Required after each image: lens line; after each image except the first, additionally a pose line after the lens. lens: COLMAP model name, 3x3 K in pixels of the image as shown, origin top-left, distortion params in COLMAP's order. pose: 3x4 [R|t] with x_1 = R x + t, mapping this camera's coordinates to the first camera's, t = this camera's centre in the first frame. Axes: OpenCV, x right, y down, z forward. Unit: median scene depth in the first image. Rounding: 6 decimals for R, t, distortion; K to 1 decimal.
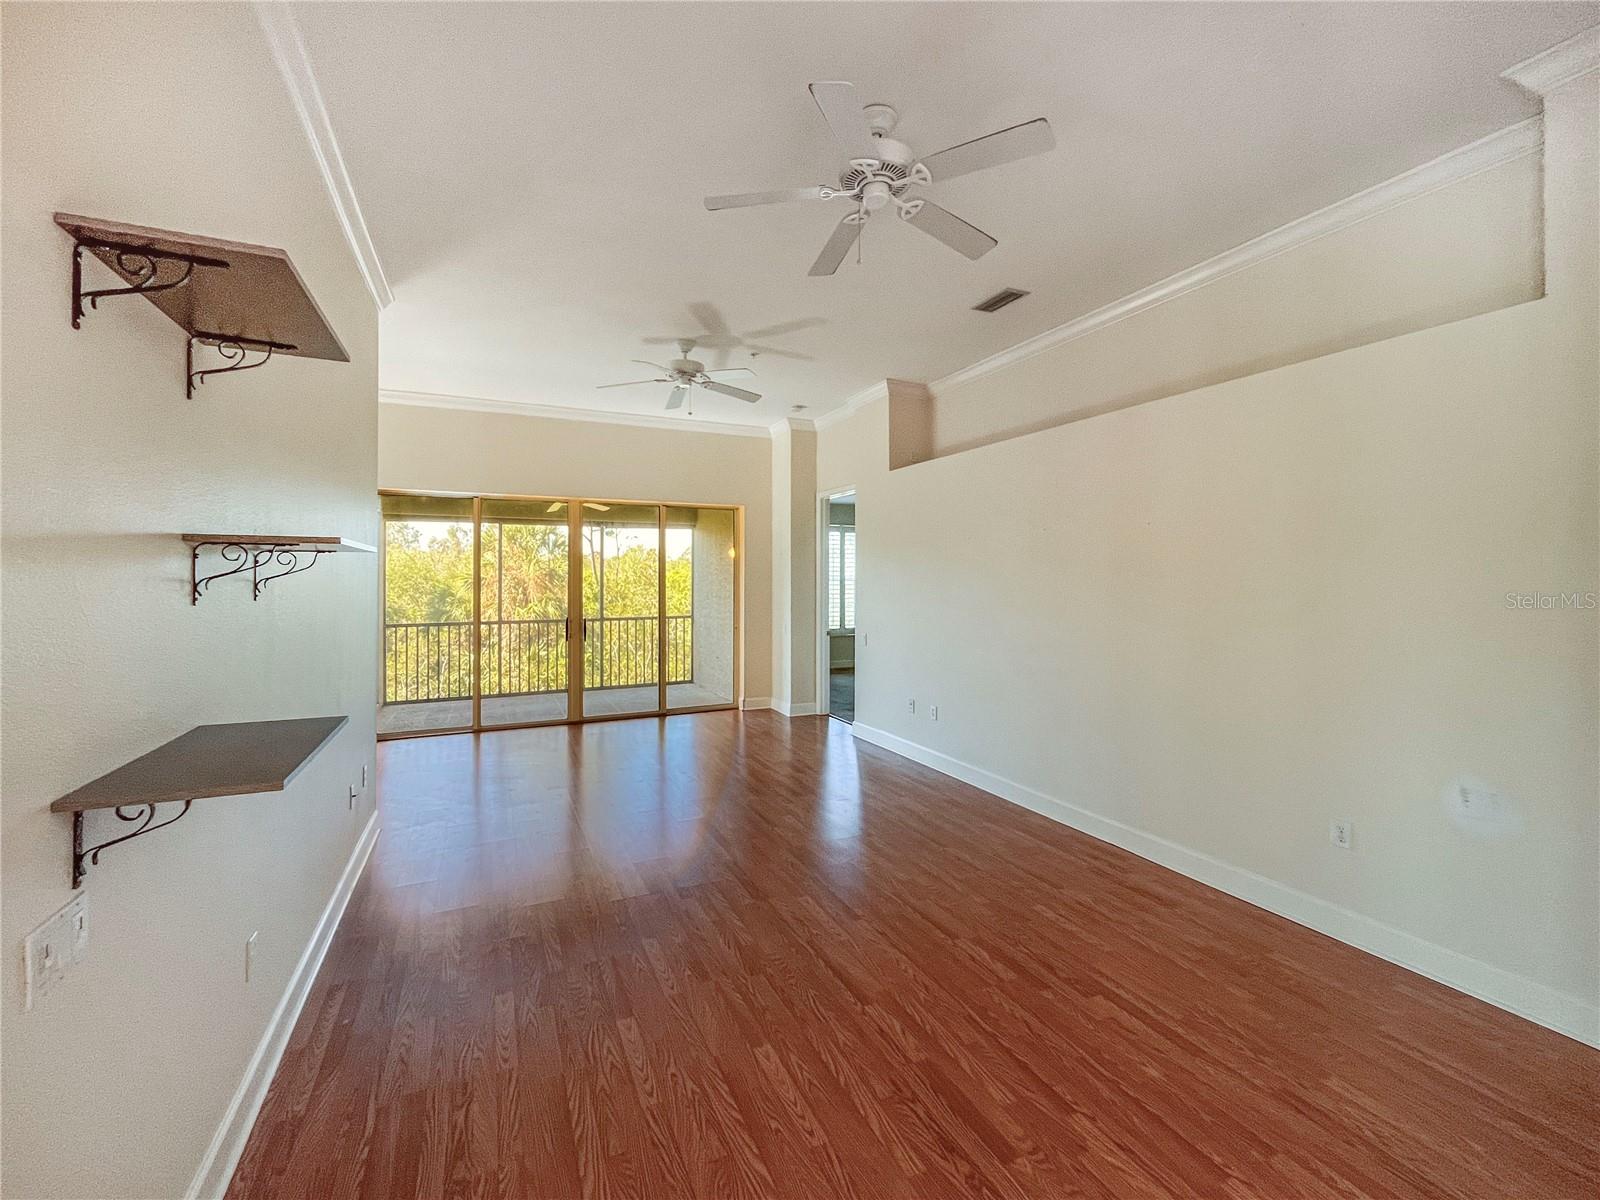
lens RADIAL K [[664.4, 0, 800.6], [0, 664.4, 579.7], [0, 0, 1]] dist [0.000092, -0.000057]
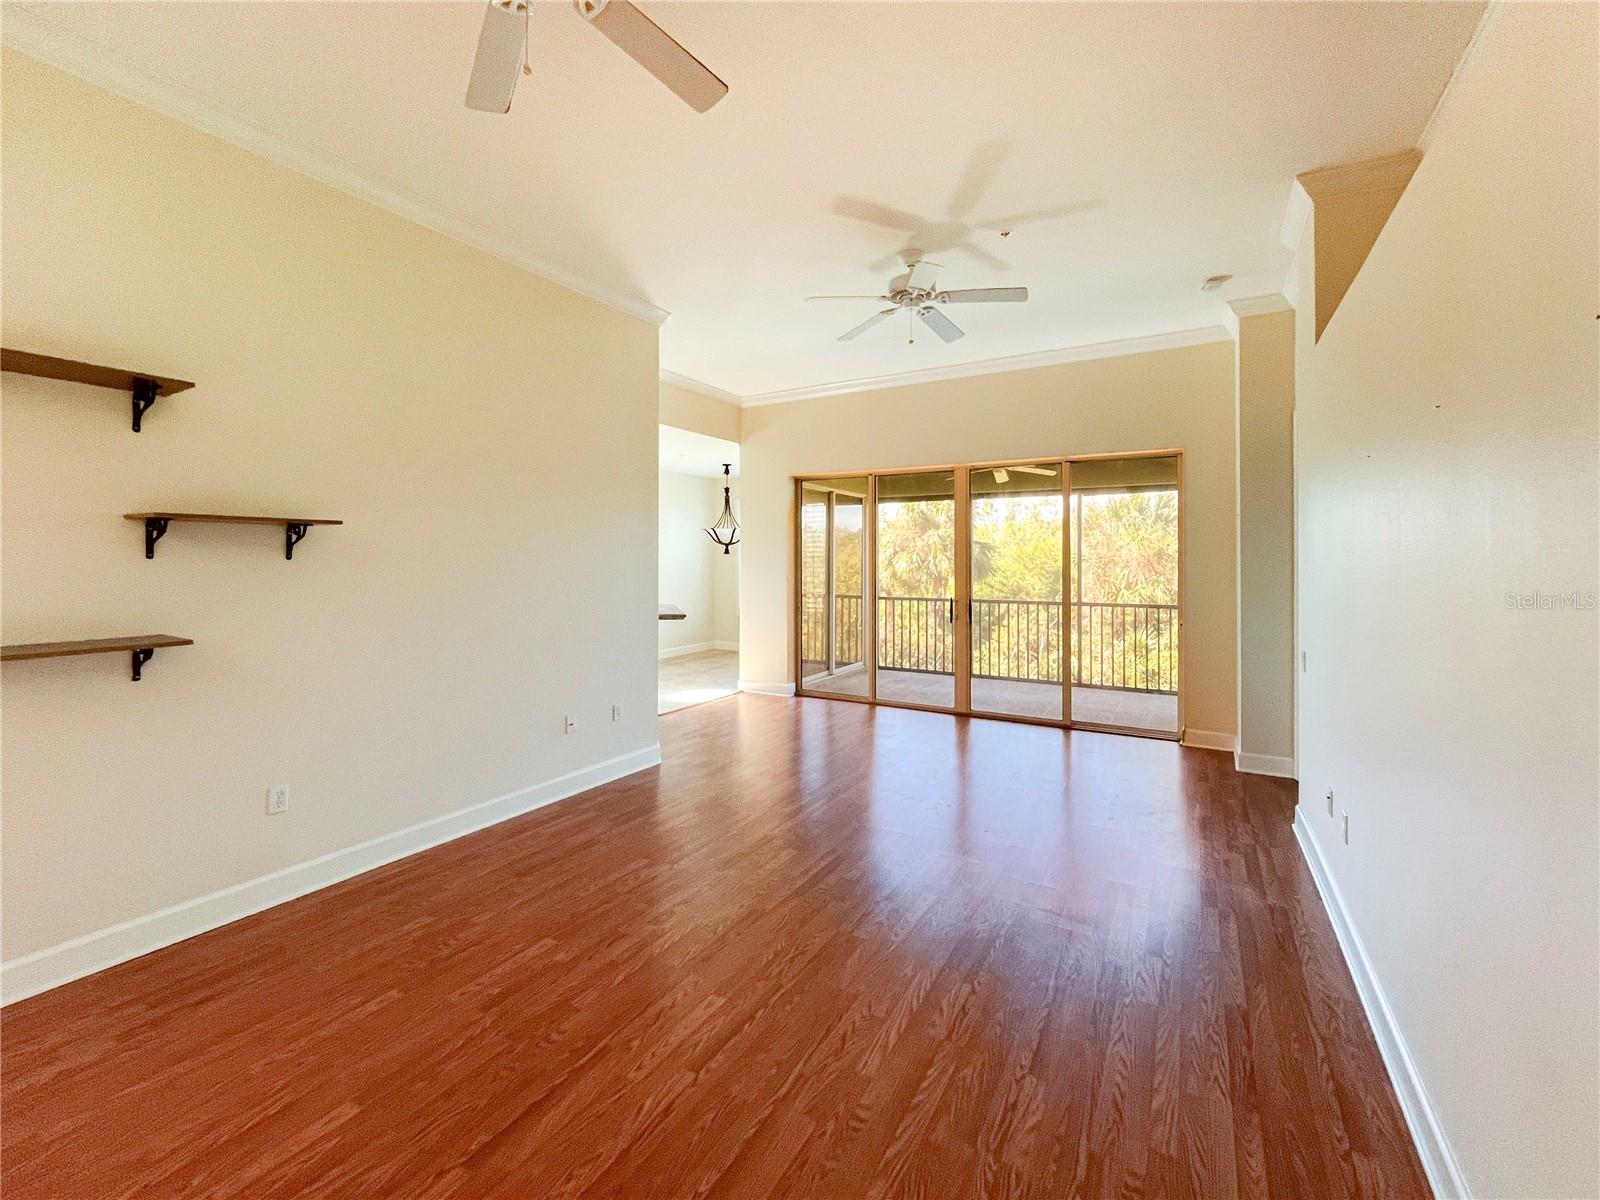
lens RADIAL K [[672.9, 0, 798.5], [0, 672.9, 555.6], [0, 0, 1]] dist [-0.000455, -0.000467]
pose [[0.564151, -0.002191, -0.825669, 0.285565], [-0.005352, 0.999966, -0.006311, 0.007437], [0.825654, 0.007980, 0.564120, 0.298018]]
